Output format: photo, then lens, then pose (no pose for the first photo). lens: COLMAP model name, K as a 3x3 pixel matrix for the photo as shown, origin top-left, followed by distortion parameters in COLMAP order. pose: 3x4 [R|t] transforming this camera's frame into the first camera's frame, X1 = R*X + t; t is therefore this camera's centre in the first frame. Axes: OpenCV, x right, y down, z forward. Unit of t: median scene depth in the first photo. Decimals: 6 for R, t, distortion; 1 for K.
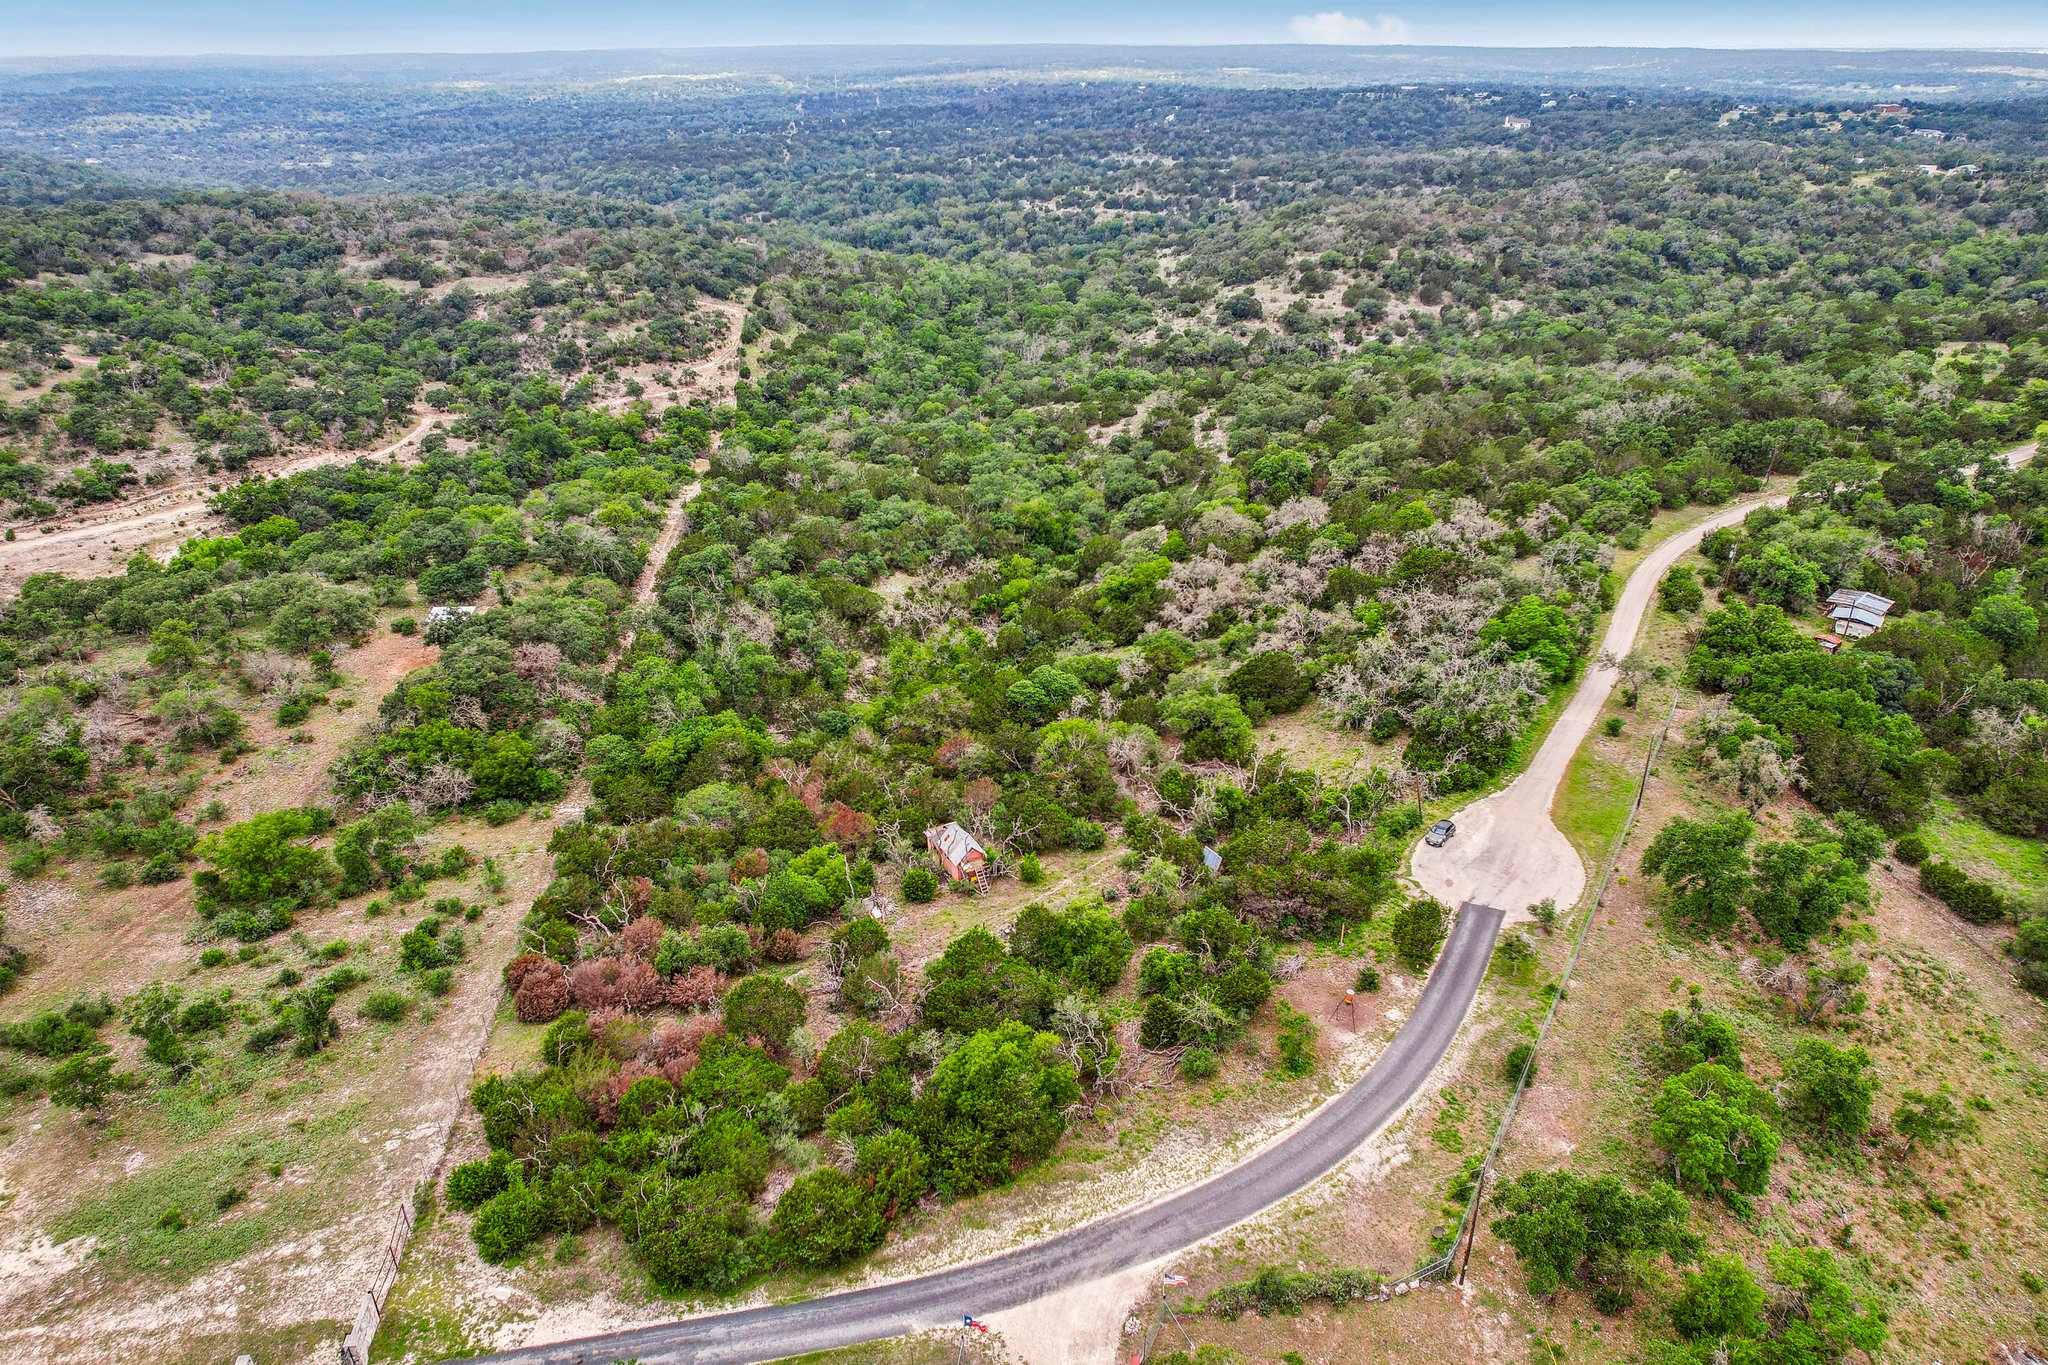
lens RADIAL K [[1300.7, 0, 1030.0], [0, 1300.7, 680.7], [0, 0, 1]] dist [-0.085159, 0.077068]
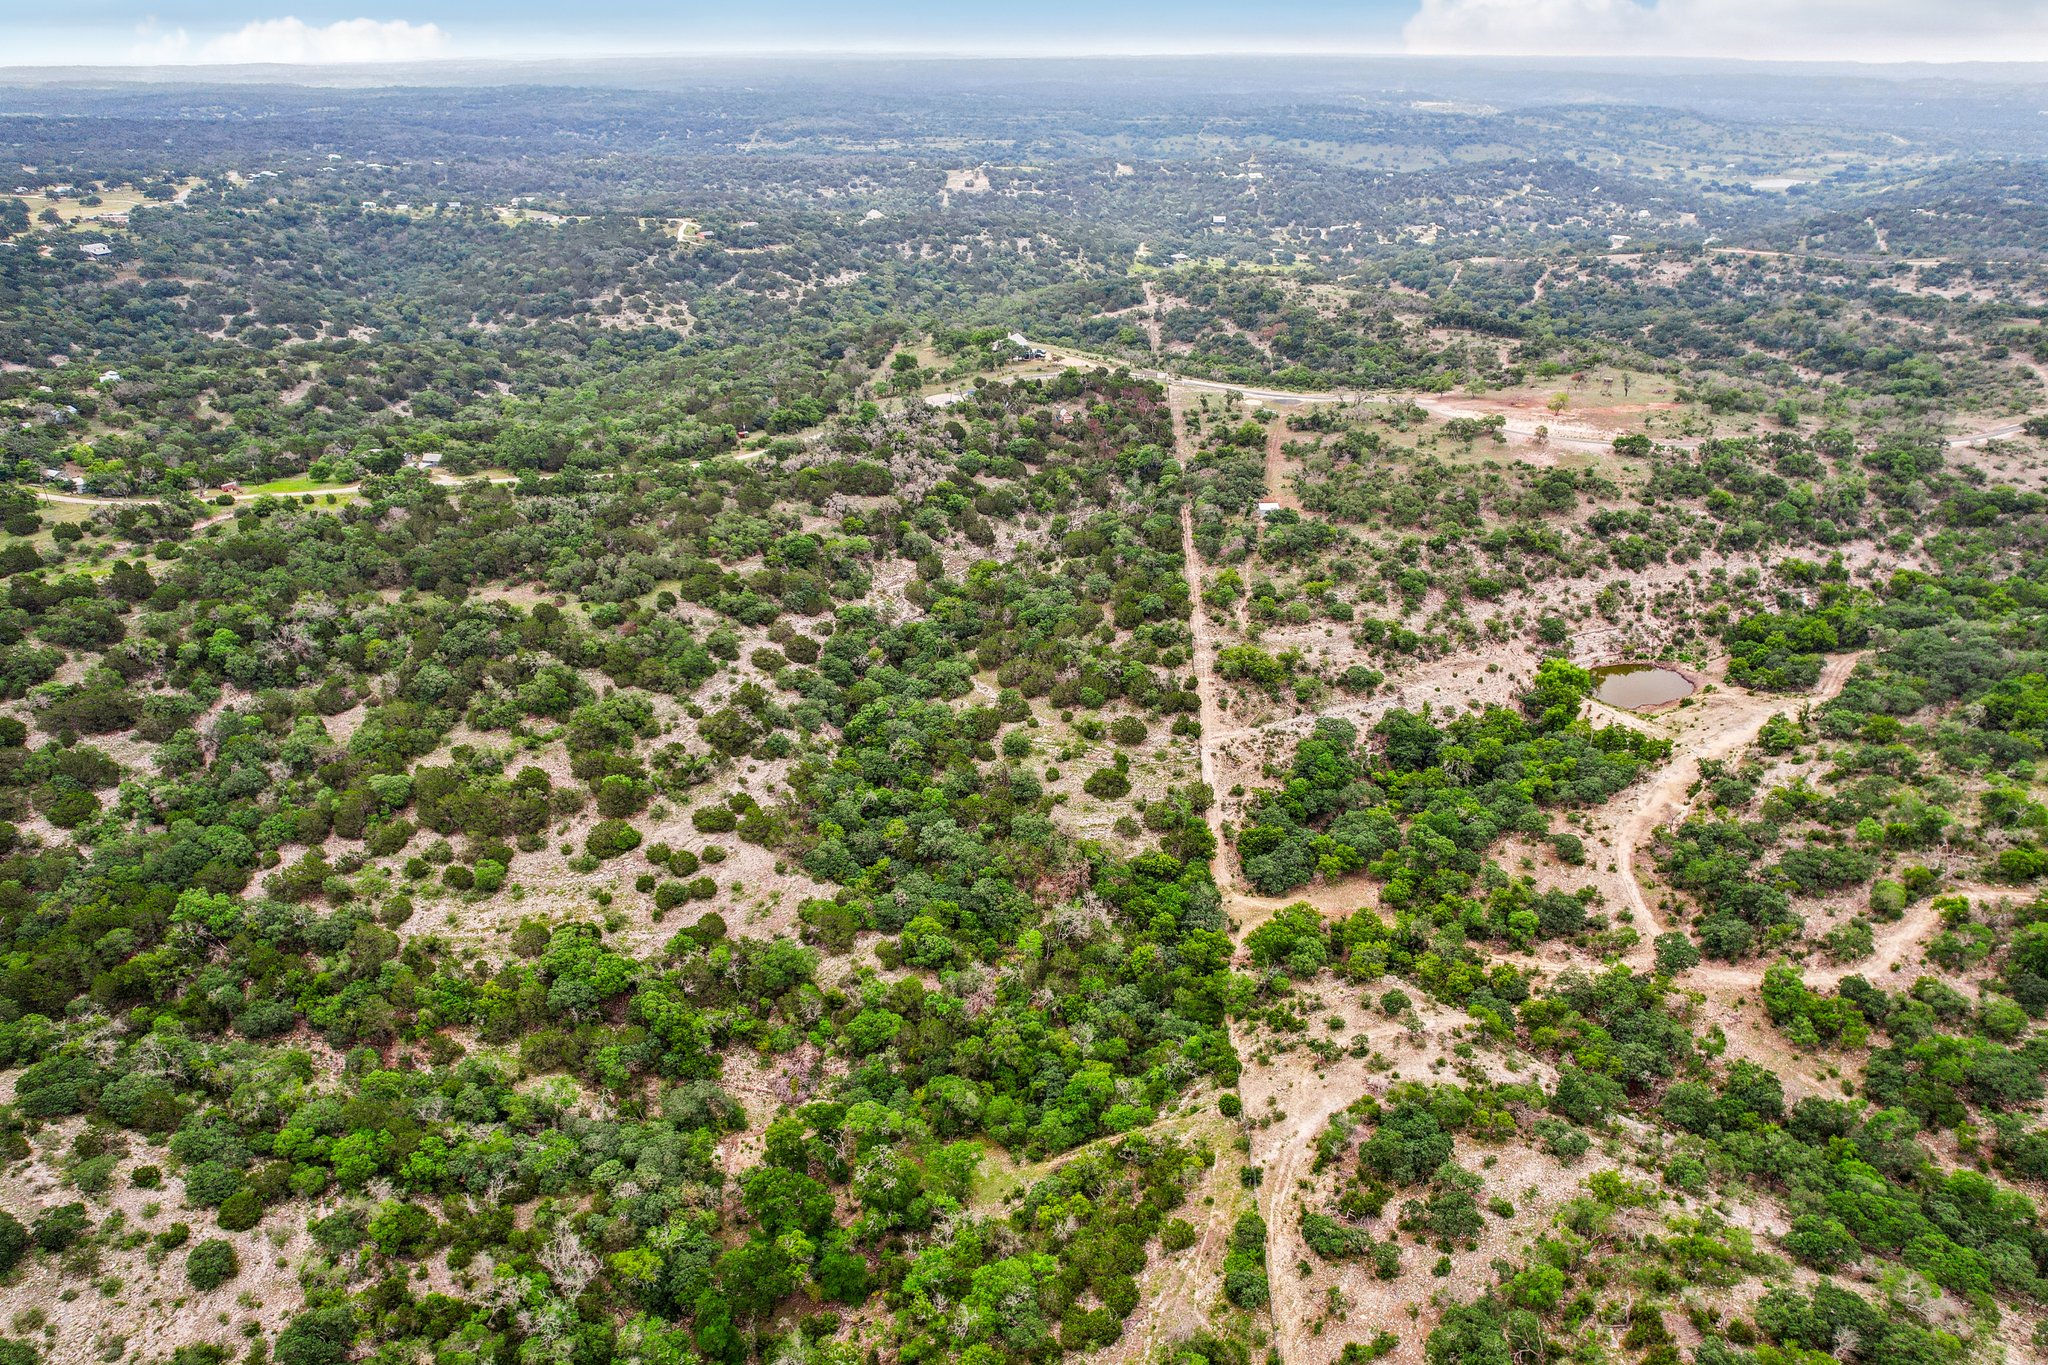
lens RADIAL K [[1346.0, 0, 1043.8], [0, 1346.0, 678.3], [0, 0, 1]] dist [-0.082704, 0.074612]
pose [[-0.980932, -0.081691, 0.176351, -0.273705], [0.091528, 0.606287, 0.789961, -0.916316], [-0.171452, 0.791039, -0.587249, 1.426345]]
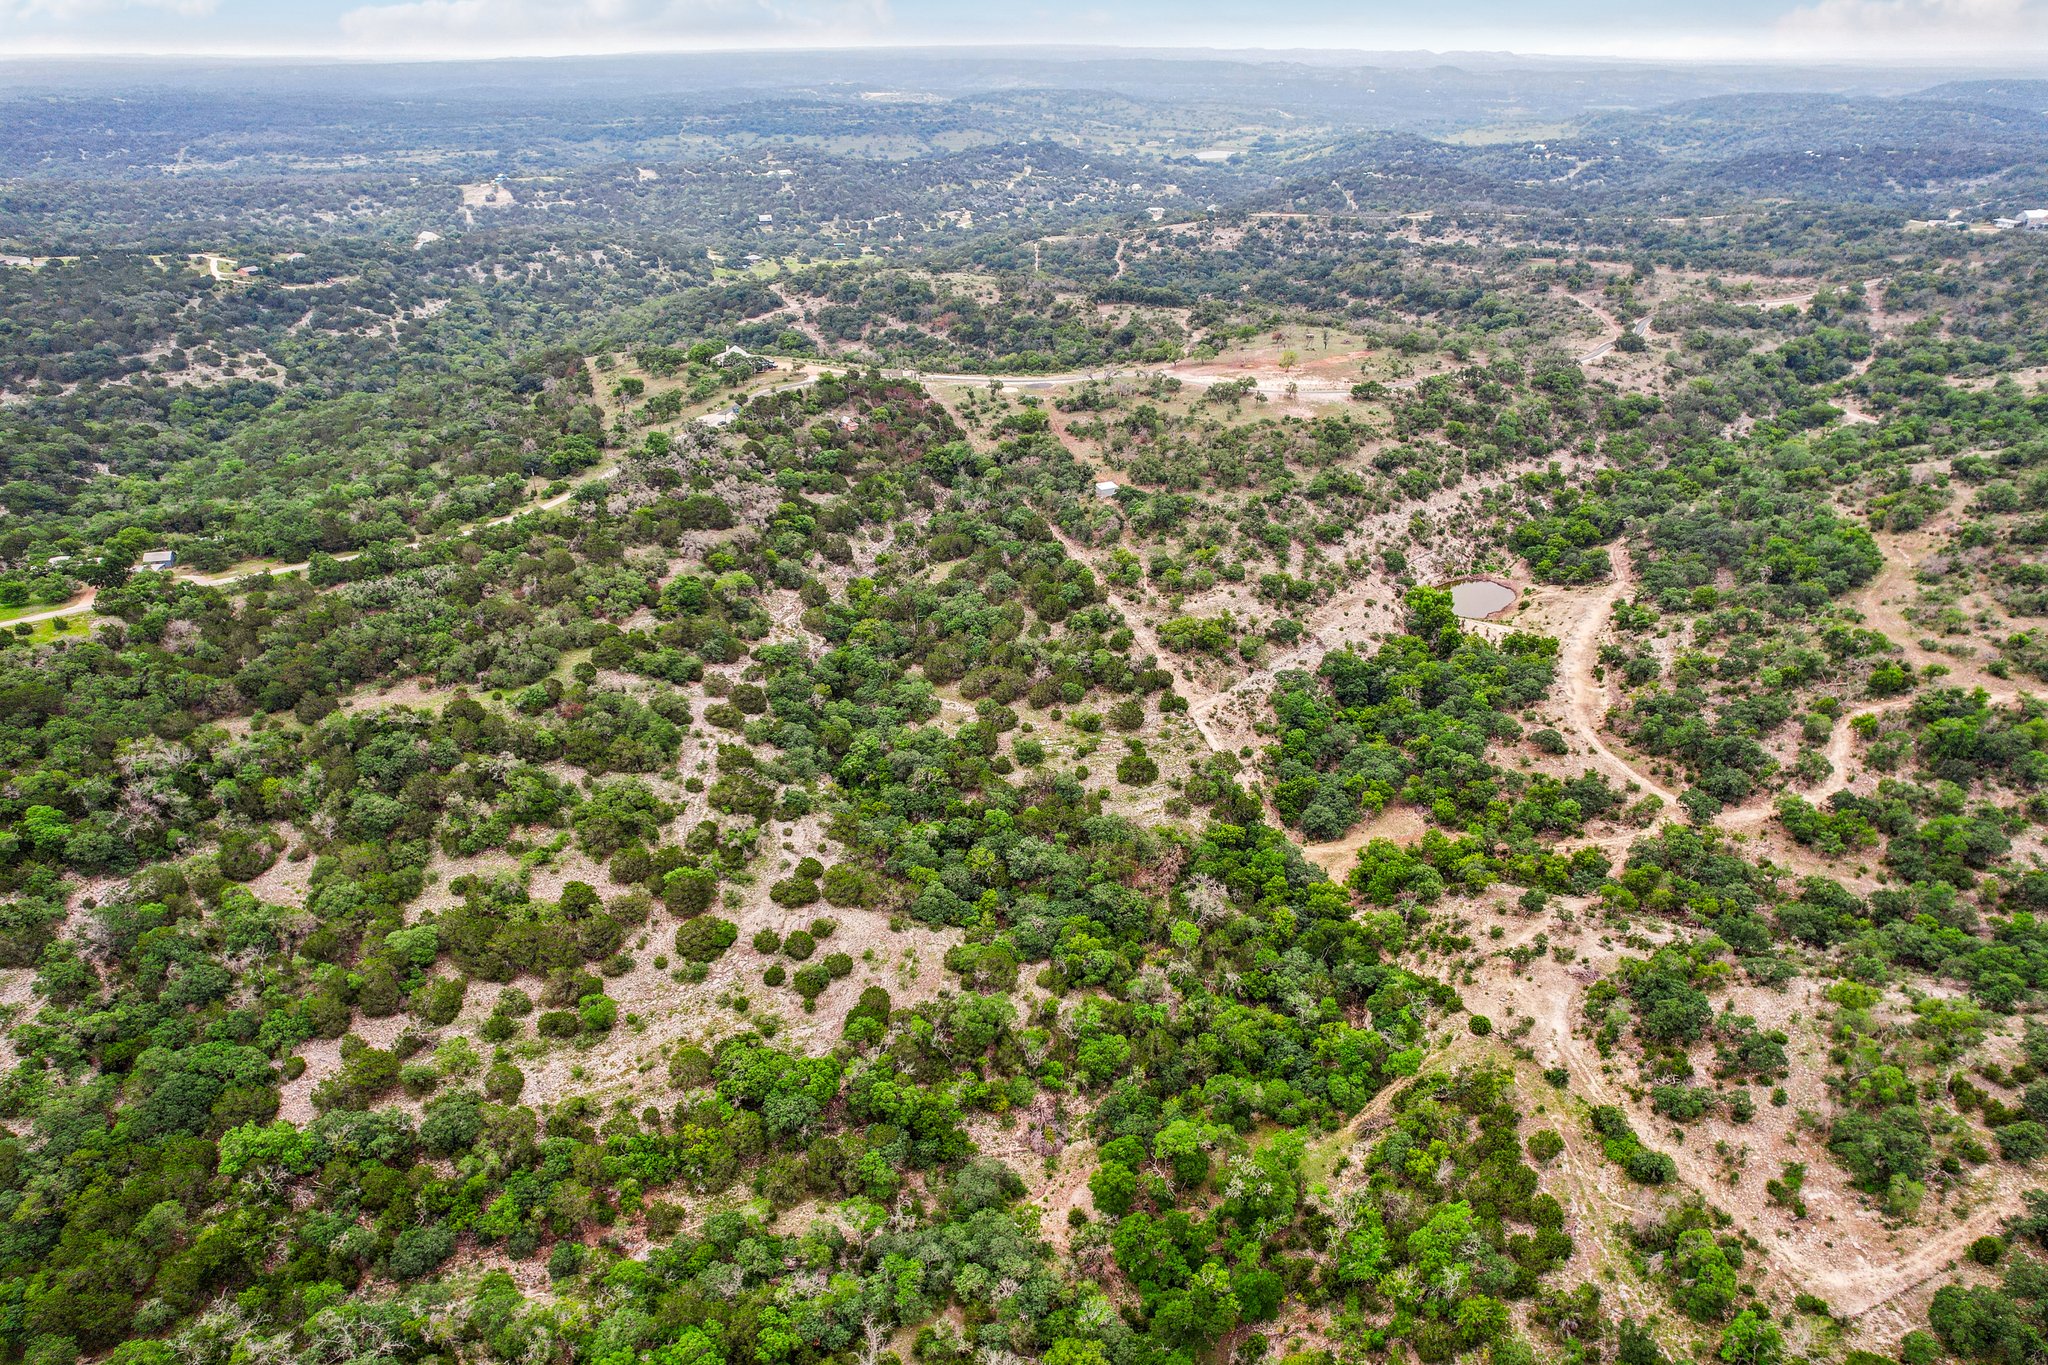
lens RADIAL K [[1330.6, 0, 1041.9], [0, 1330.6, 675.8], [0, 0, 1]] dist [-0.084711, 0.075743]
pose [[-0.979217, 0.096662, -0.178301, 0.057048], [-0.085376, 0.600979, 0.794692, -0.909359], [0.183972, 0.793398, -0.580236, 1.407222]]
